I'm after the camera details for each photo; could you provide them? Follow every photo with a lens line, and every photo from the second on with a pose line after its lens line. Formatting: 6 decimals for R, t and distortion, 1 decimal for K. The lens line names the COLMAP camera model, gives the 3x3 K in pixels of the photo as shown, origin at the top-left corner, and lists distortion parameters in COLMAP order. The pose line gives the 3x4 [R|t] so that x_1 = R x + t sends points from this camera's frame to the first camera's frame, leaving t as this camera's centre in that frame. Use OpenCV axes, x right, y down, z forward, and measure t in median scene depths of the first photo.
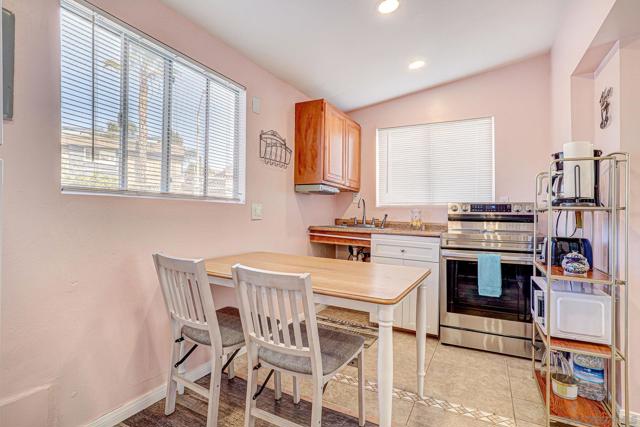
lens RADIAL K [[331.9, 0, 316.3], [0, 331.9, 216.9], [0, 0, 1]] dist [-0.013250, 0.006805]
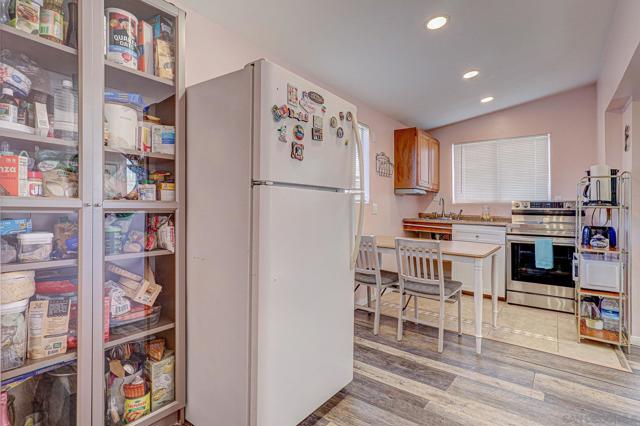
lens RADIAL K [[331.9, 0, 322.7], [0, 331.9, 207.3], [0, 0, 1]] dist [-0.013250, 0.006805]
pose [[0.990588, -0.002439, -0.136858, -0.179051], [0.001292, 0.999963, -0.008469, -0.007698], [0.136873, 0.008213, 0.990555, -0.434213]]
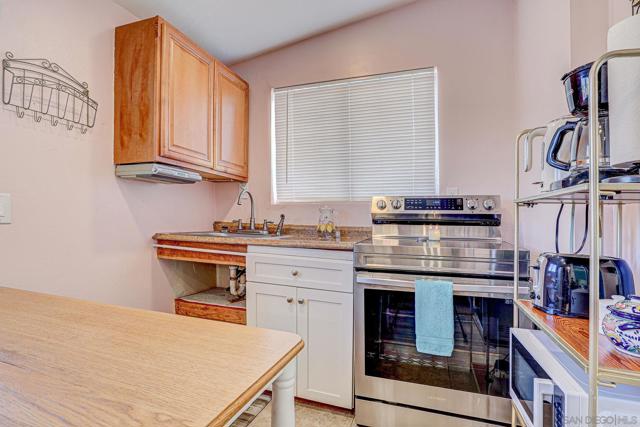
lens RADIAL K [[327.0, 0, 293.2], [0, 327.0, 218.5], [0, 0, 1]] dist [-0.002869, -0.000328]
pose [[0.996145, -0.007001, 0.087442, 0.206453], [0.007332, 0.999967, -0.003465, 0.003416], [-0.087415, 0.004093, 0.996164, 0.406649]]
